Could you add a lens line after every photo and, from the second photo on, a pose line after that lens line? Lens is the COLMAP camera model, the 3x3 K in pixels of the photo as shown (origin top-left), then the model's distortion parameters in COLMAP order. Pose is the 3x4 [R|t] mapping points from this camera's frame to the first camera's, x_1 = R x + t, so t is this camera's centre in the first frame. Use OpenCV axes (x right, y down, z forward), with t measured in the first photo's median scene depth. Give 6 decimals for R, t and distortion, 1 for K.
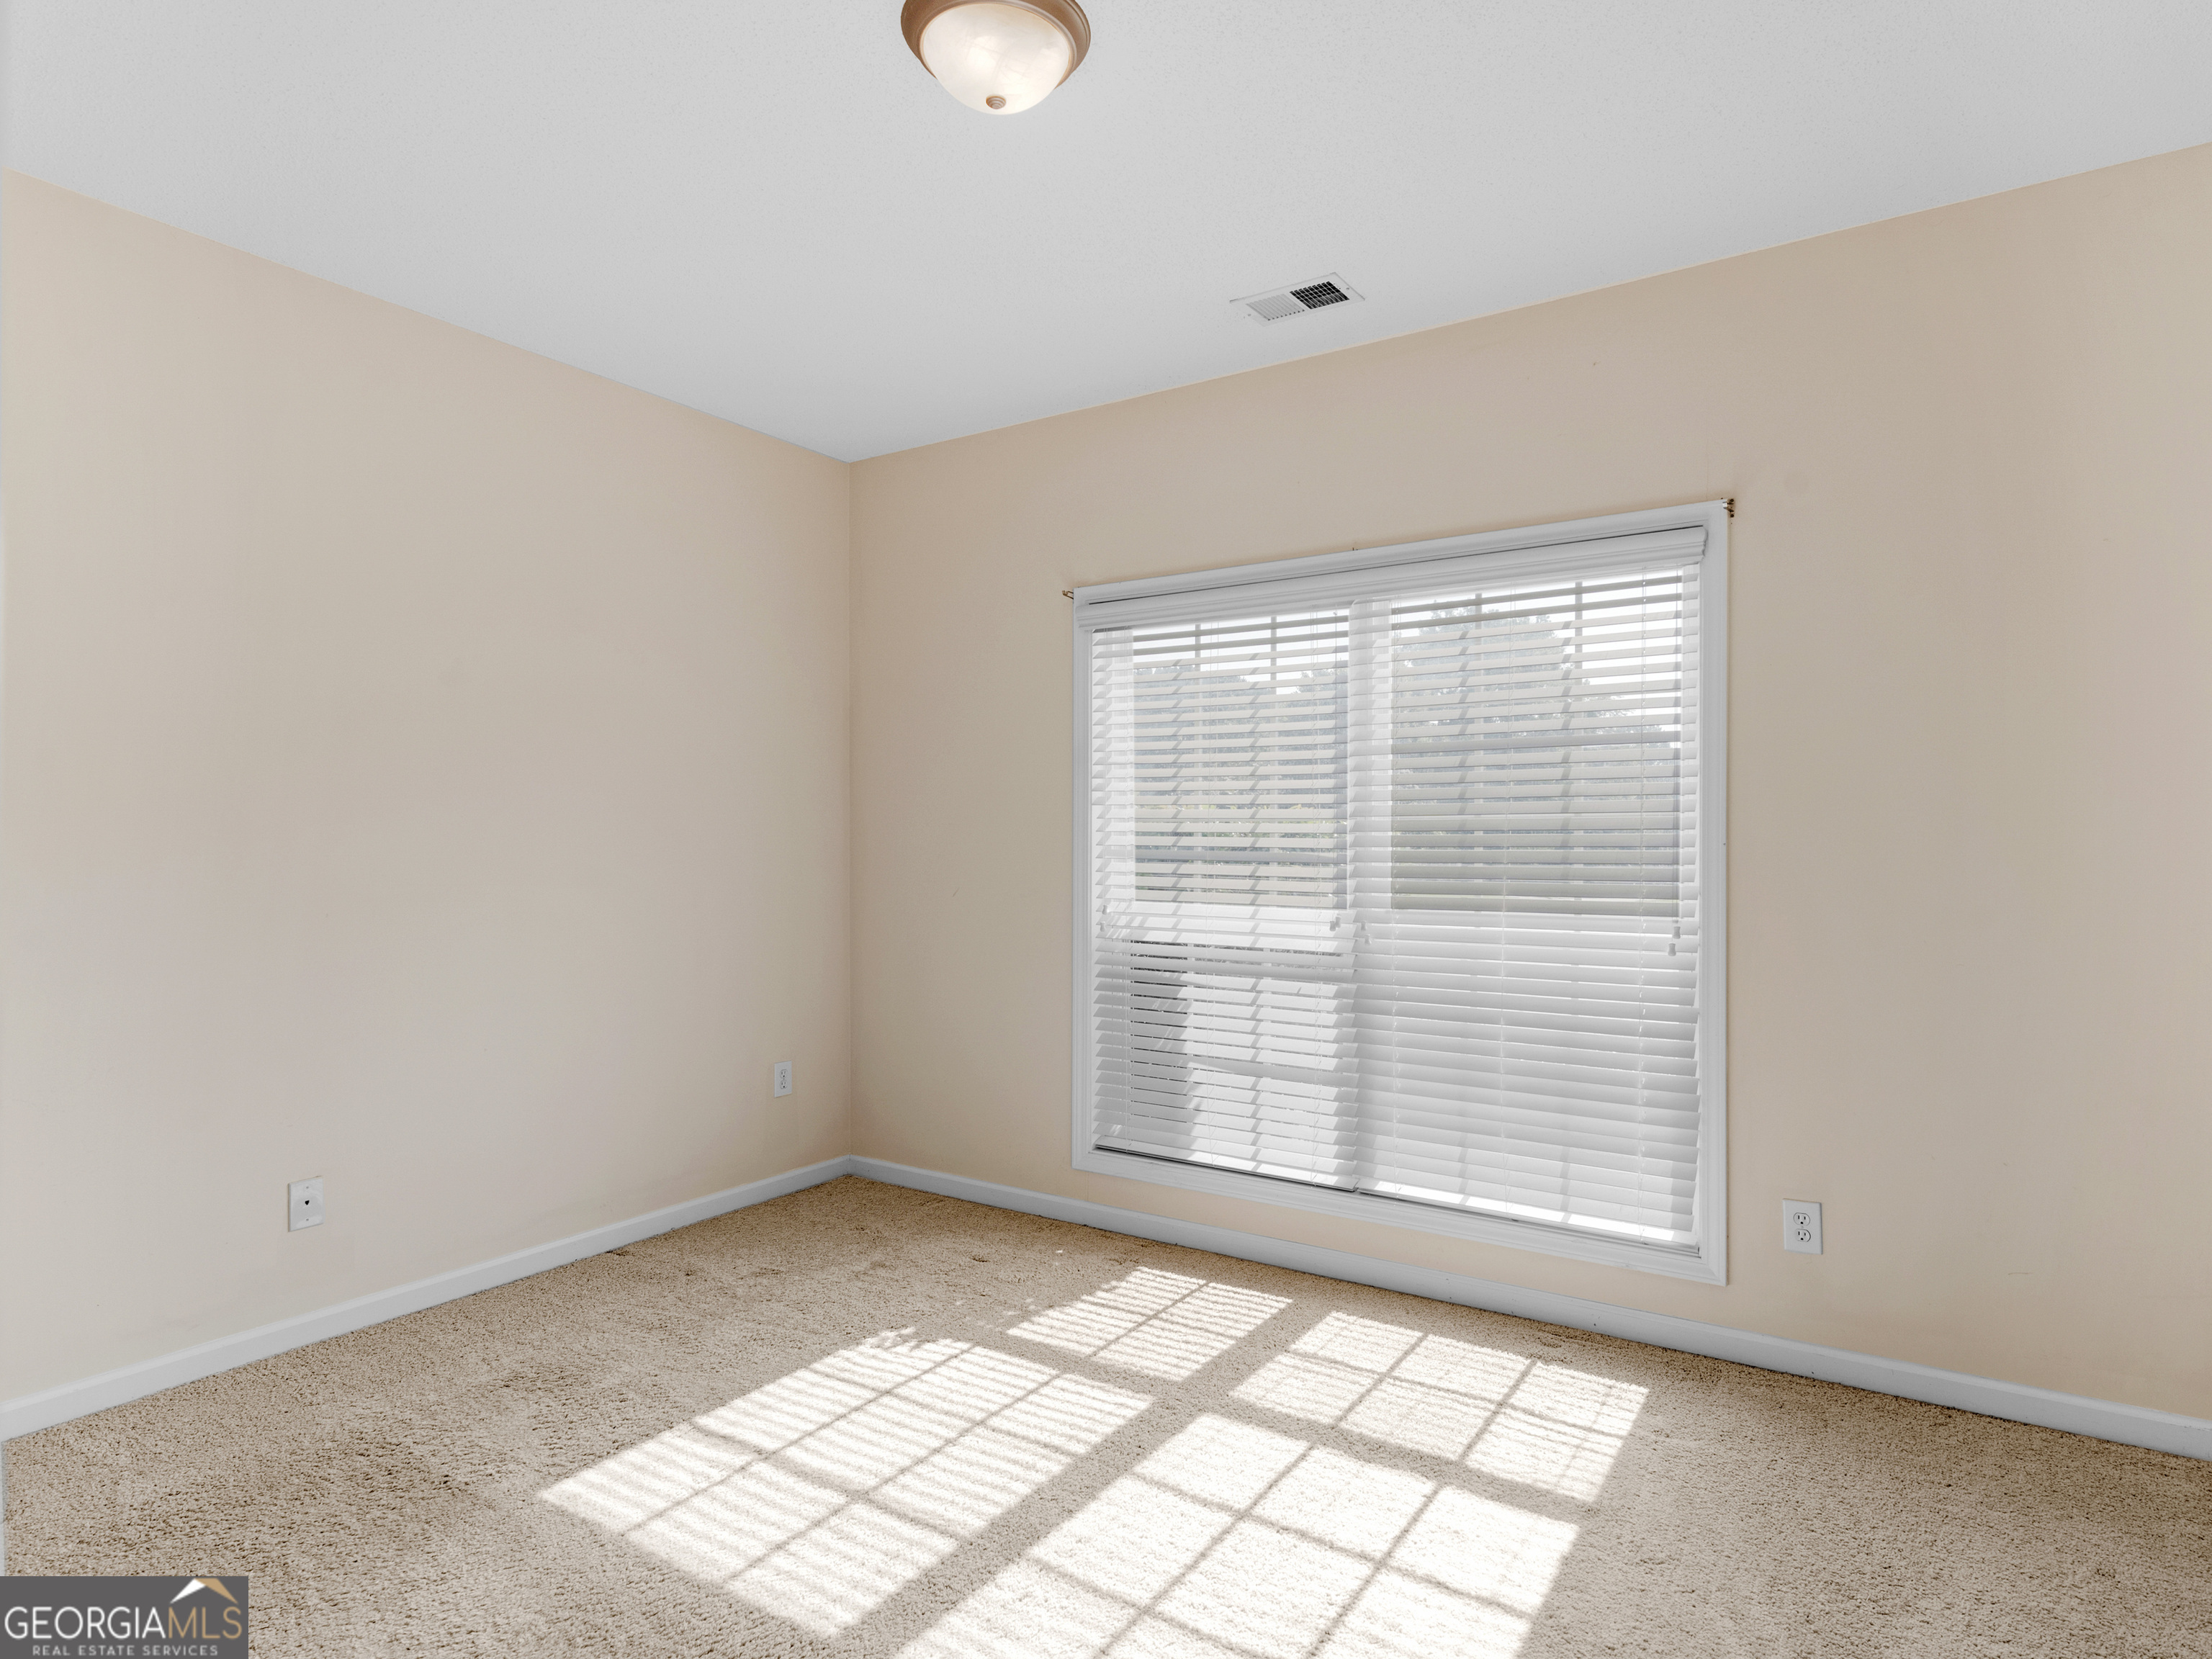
lens RADIAL K [[1150.3, 0, 1193.2], [0, 1150.3, 810.7], [0, 0, 1]] dist [0.002710, 0.000956]
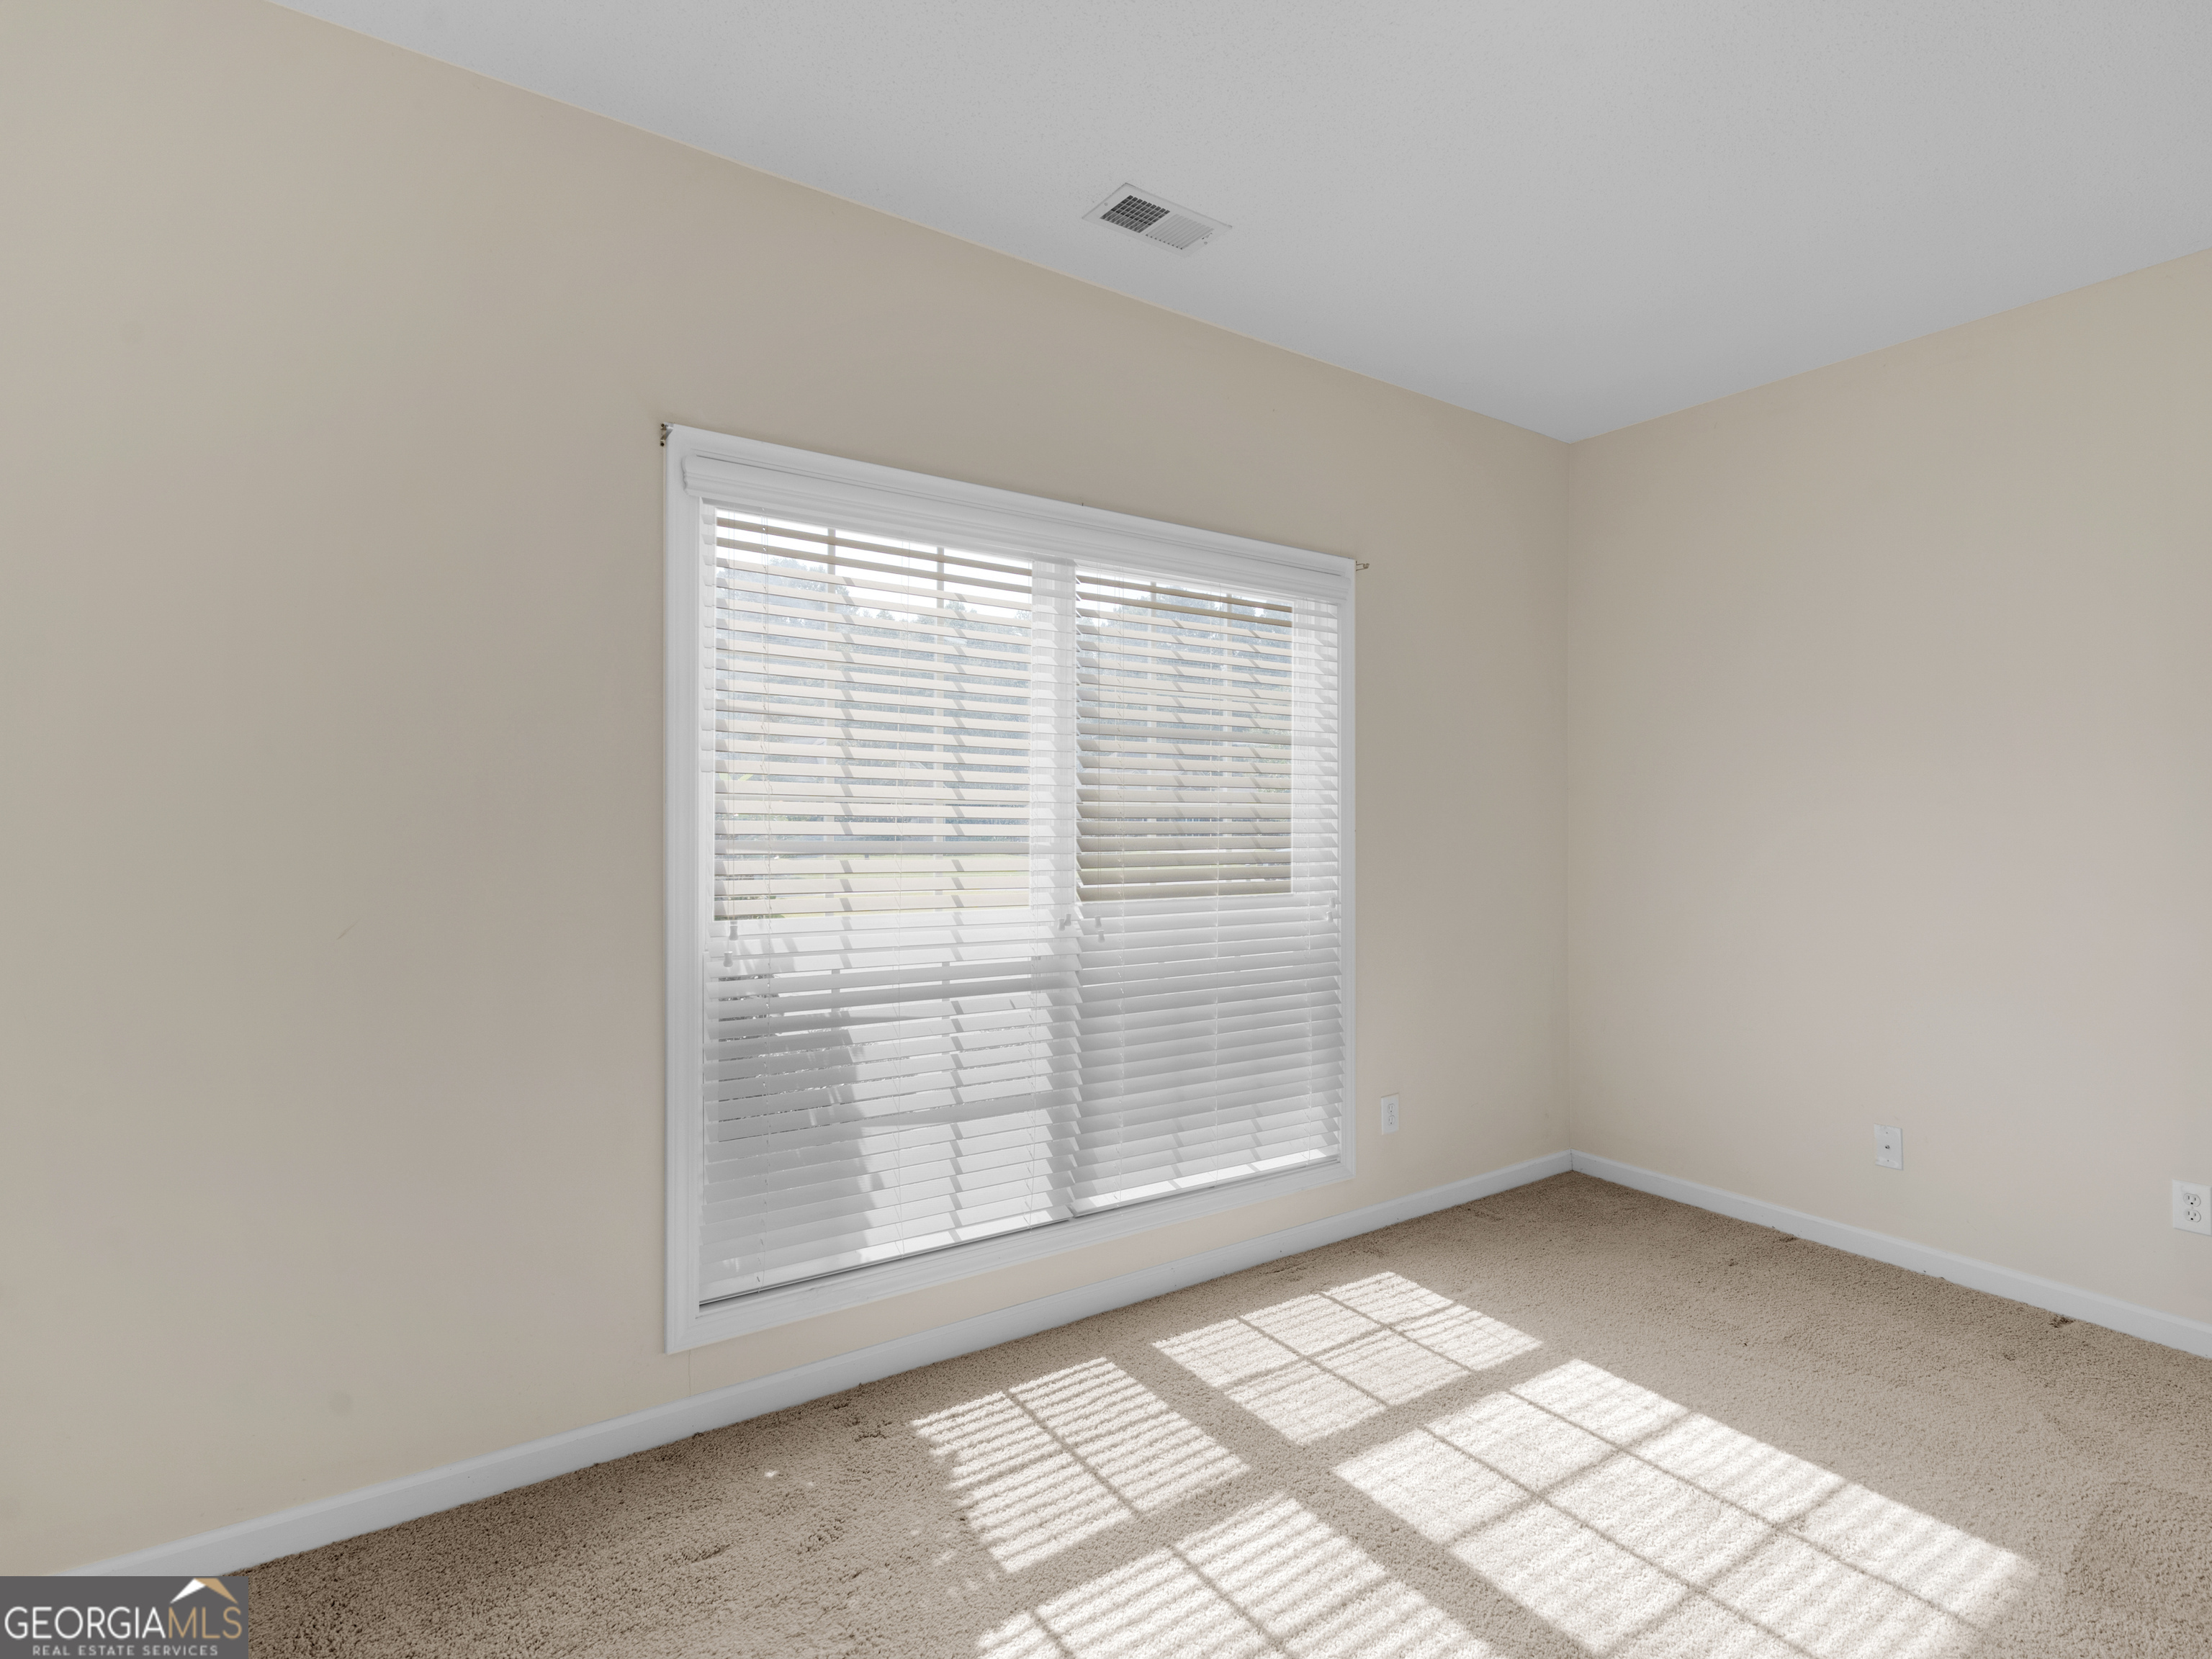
lens RADIAL K [[1165.6, 0, 1105.8], [0, 1165.6, 811.0], [0, 0, 1]] dist [0.019720, 0.000117]
pose [[0.380445, 0.014499, 0.924690, -0.771542], [-0.028568, 0.999584, -0.003920, 0.017891], [-0.924362, -0.024925, 0.380701, 0.704919]]
